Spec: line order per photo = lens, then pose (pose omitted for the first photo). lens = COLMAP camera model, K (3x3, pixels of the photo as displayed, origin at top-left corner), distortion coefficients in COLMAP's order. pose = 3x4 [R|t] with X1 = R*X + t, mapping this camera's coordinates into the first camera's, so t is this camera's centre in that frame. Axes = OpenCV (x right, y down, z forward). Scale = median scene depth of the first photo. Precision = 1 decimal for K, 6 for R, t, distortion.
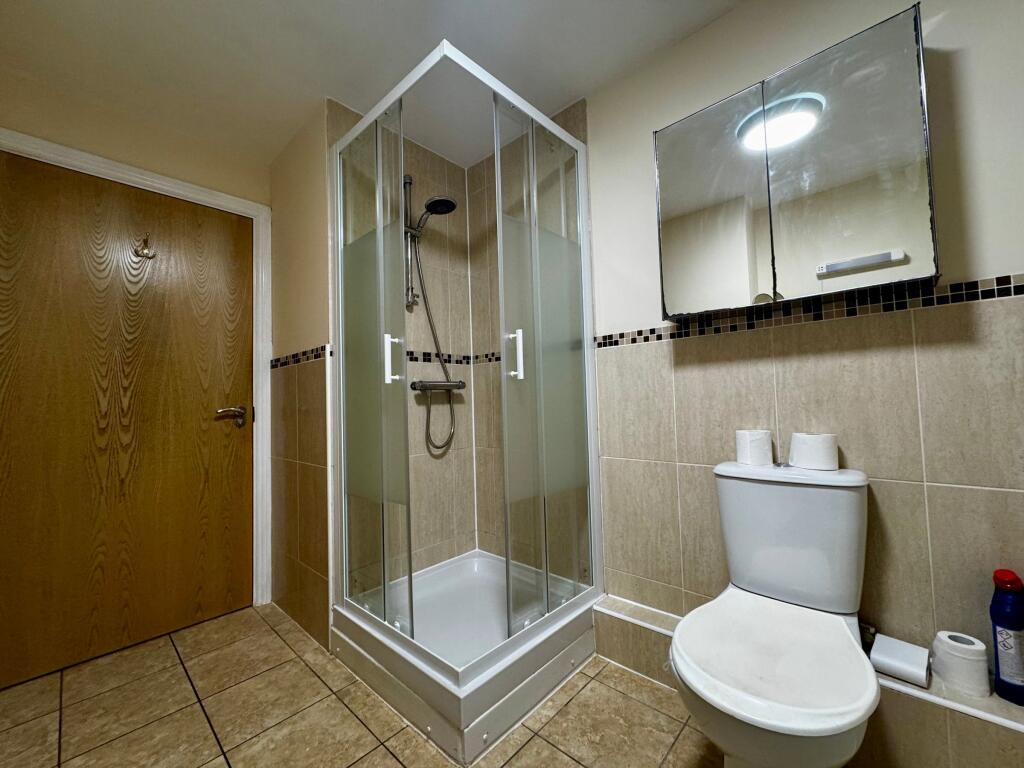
lens RADIAL K [[407.4, 0, 512.0], [0, 407.4, 384.0], [0, 0, 1]] dist [-0.001113, 0.000281]
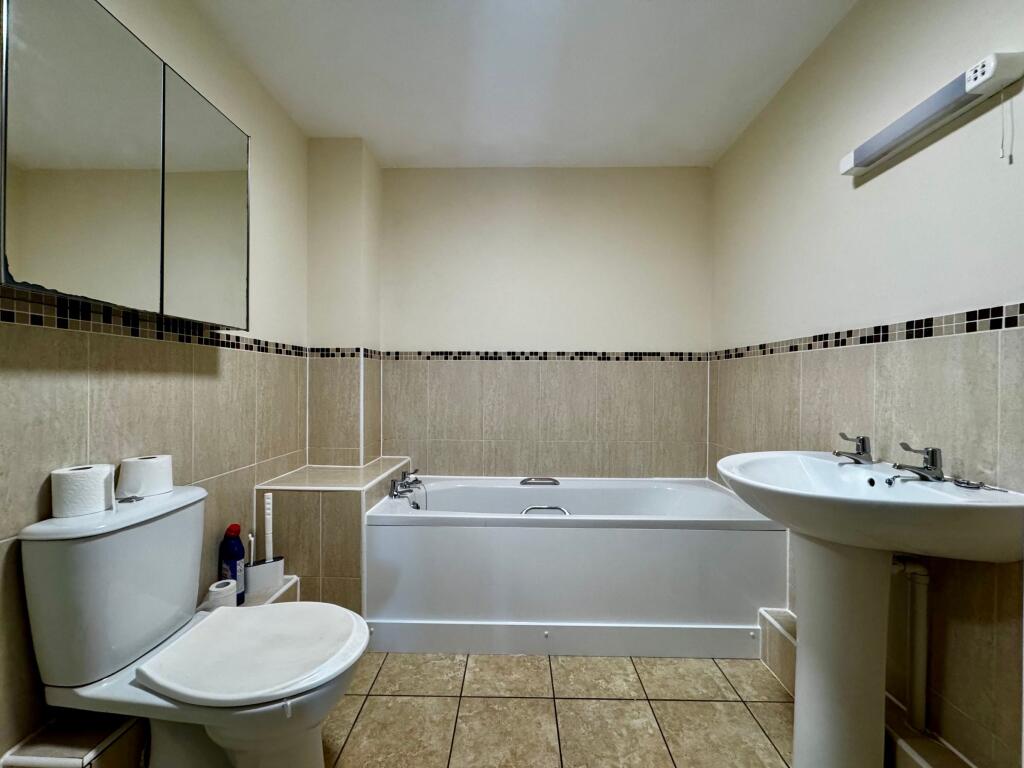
lens RADIAL K [[407.4, 0, 512.0], [0, 407.4, 384.0], [0, 0, 1]] dist [-0.001113, 0.000281]
pose [[-0.674333, 0.023370, 0.738057, -0.498032], [-0.016214, 0.998789, -0.046441, -0.017424], [-0.738249, -0.043284, -0.673138, 0.945971]]
